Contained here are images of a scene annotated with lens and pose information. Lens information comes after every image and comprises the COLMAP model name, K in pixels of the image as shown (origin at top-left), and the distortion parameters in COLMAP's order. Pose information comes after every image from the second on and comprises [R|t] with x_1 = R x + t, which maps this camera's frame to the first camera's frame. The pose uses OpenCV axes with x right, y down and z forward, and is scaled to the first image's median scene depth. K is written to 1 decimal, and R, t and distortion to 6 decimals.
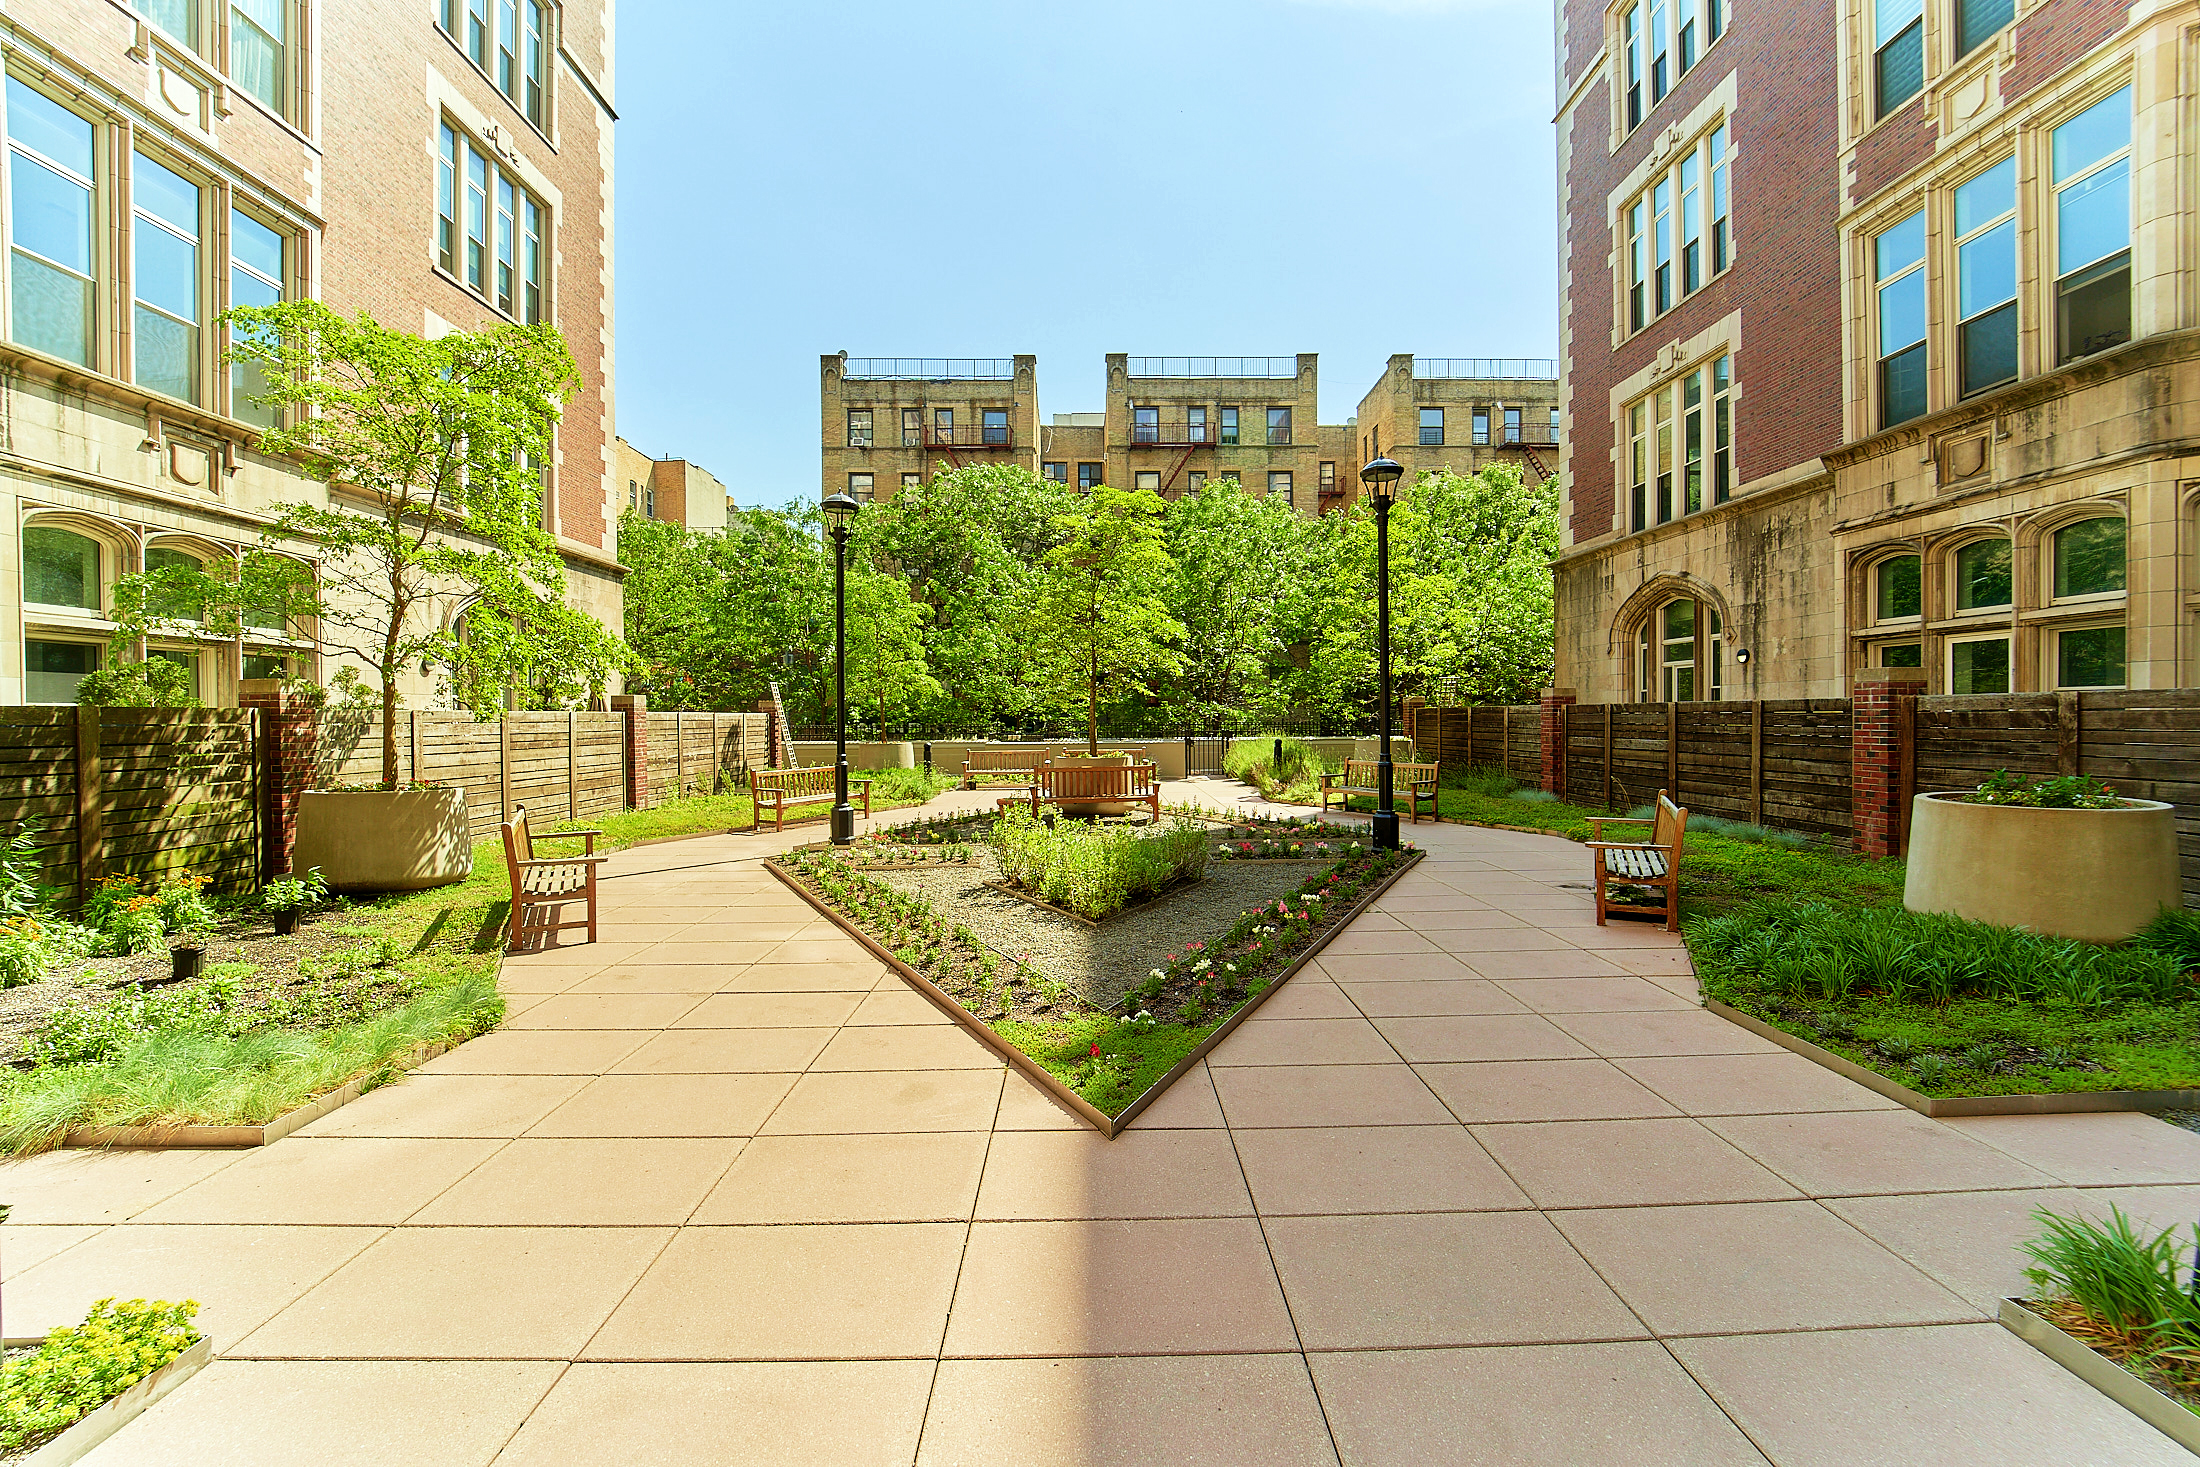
lens RADIAL K [[903.5, 0, 1104.4], [0, 903.5, 726.2], [0, 0, 1]] dist [0.001876, 0.000461]
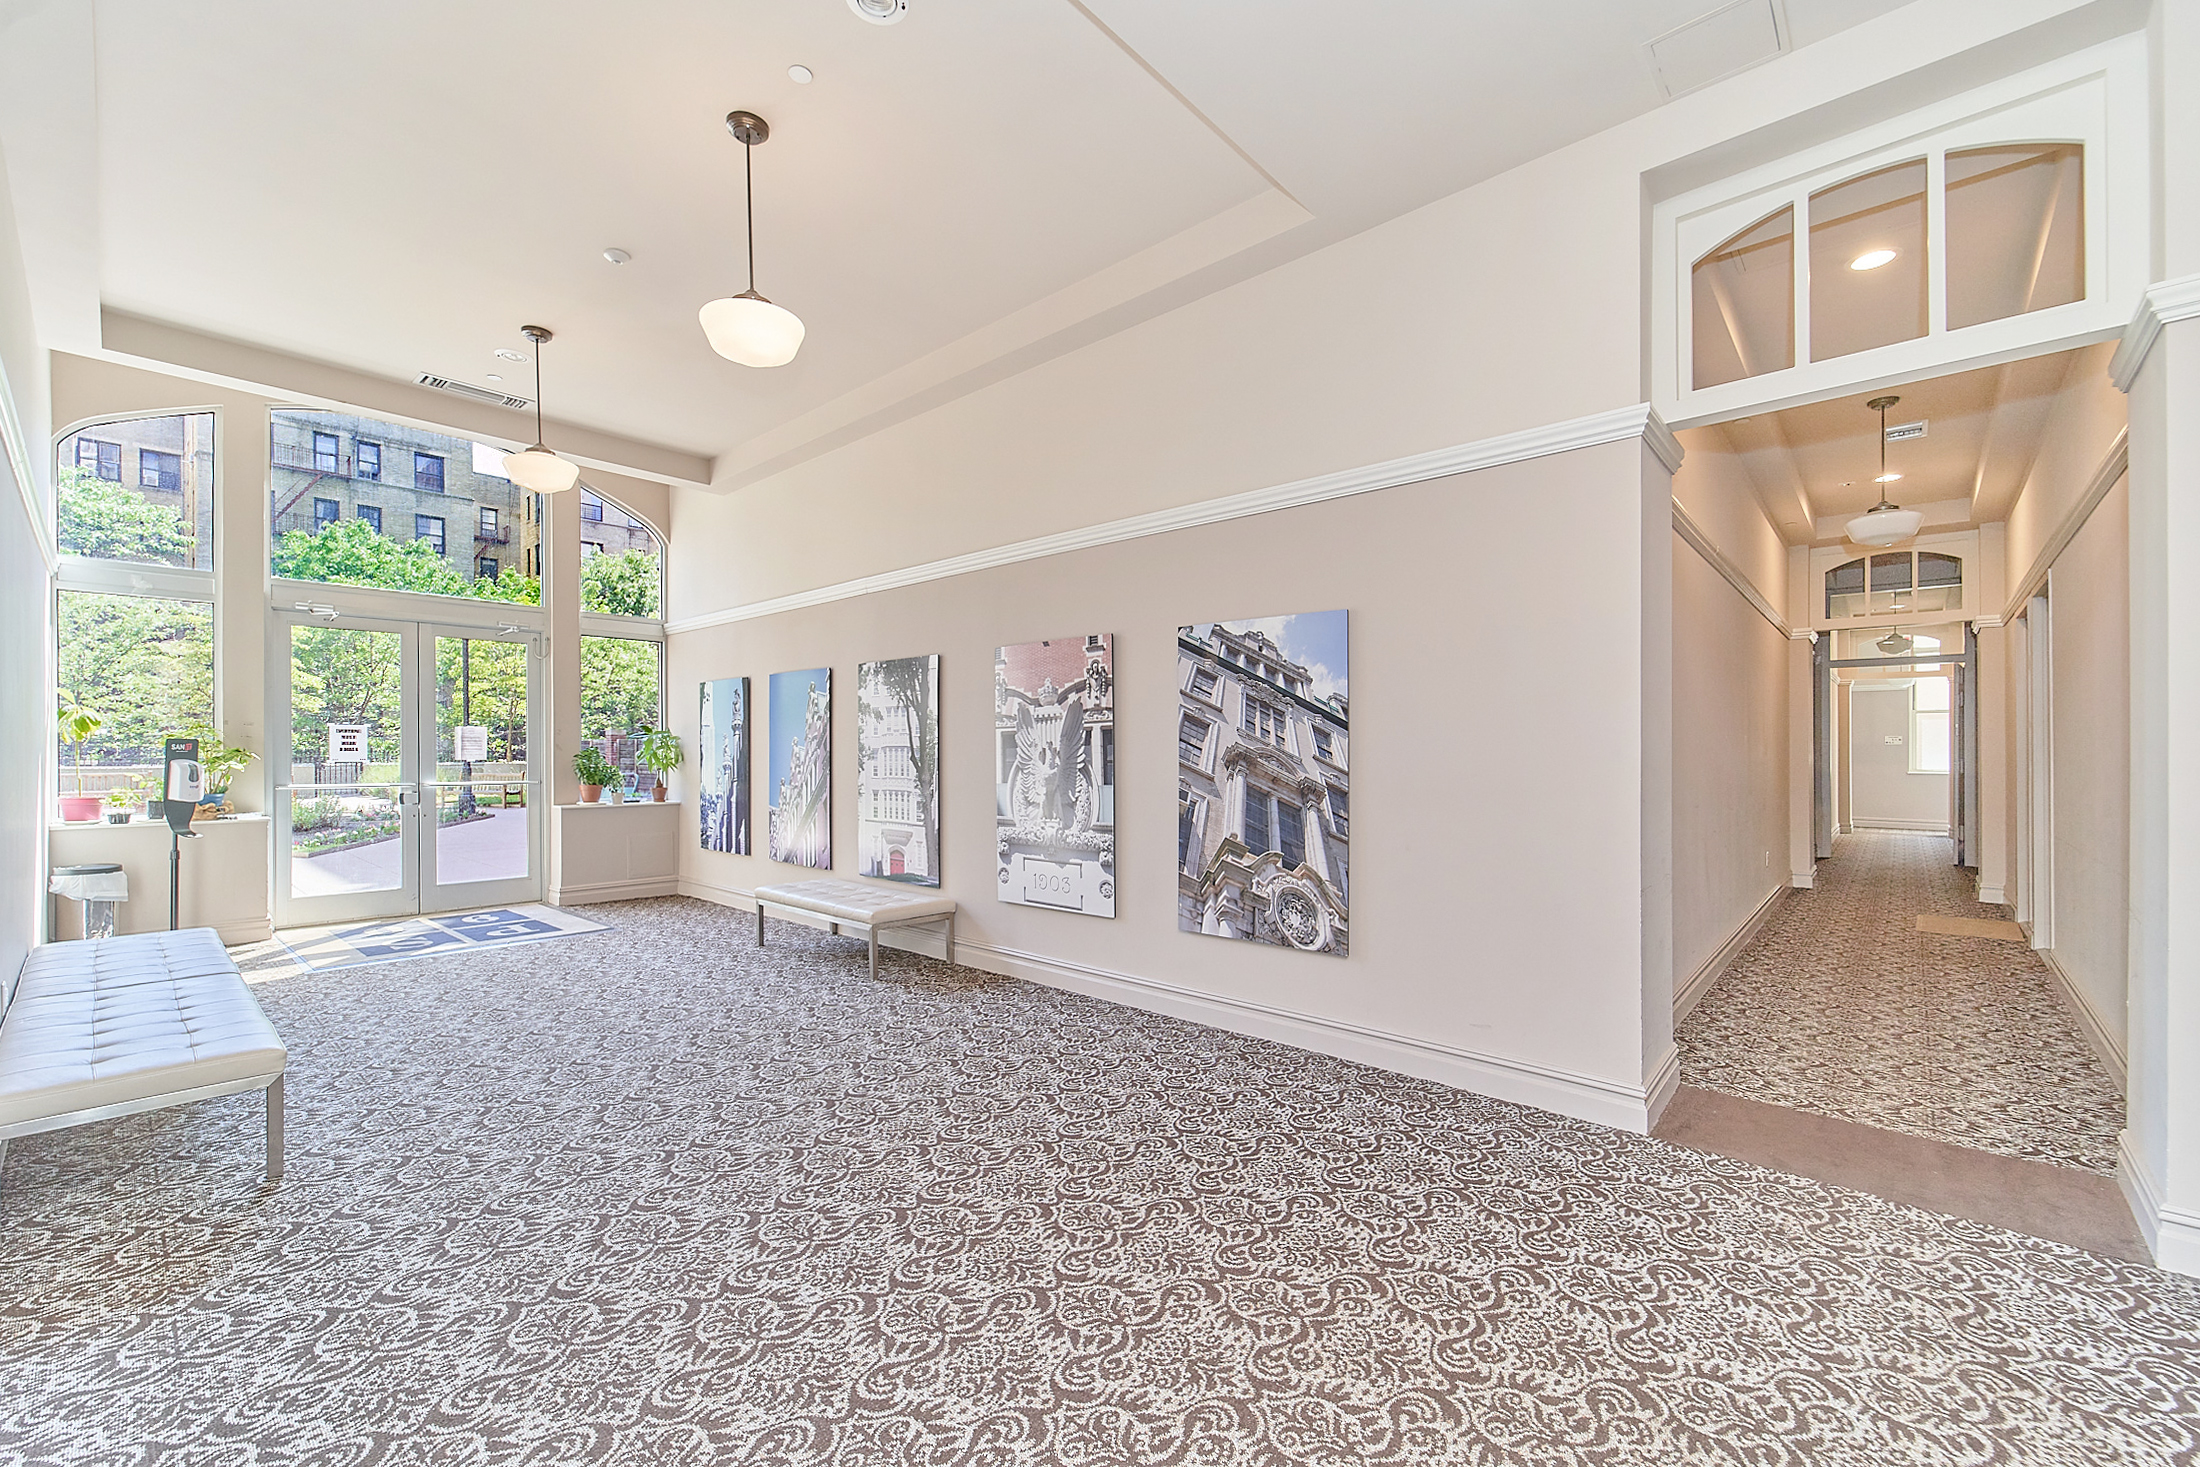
lens RADIAL K [[903.5, 0, 1109.4], [0, 903.5, 746.1], [0, 0, 1]] dist [0.001876, 0.000461]
pose [[0.679616, 0.010868, 0.733488, -0.081358], [0.005688, 0.999782, -0.020084, 0.021261], [-0.733546, 0.017821, 0.679406, -0.635320]]
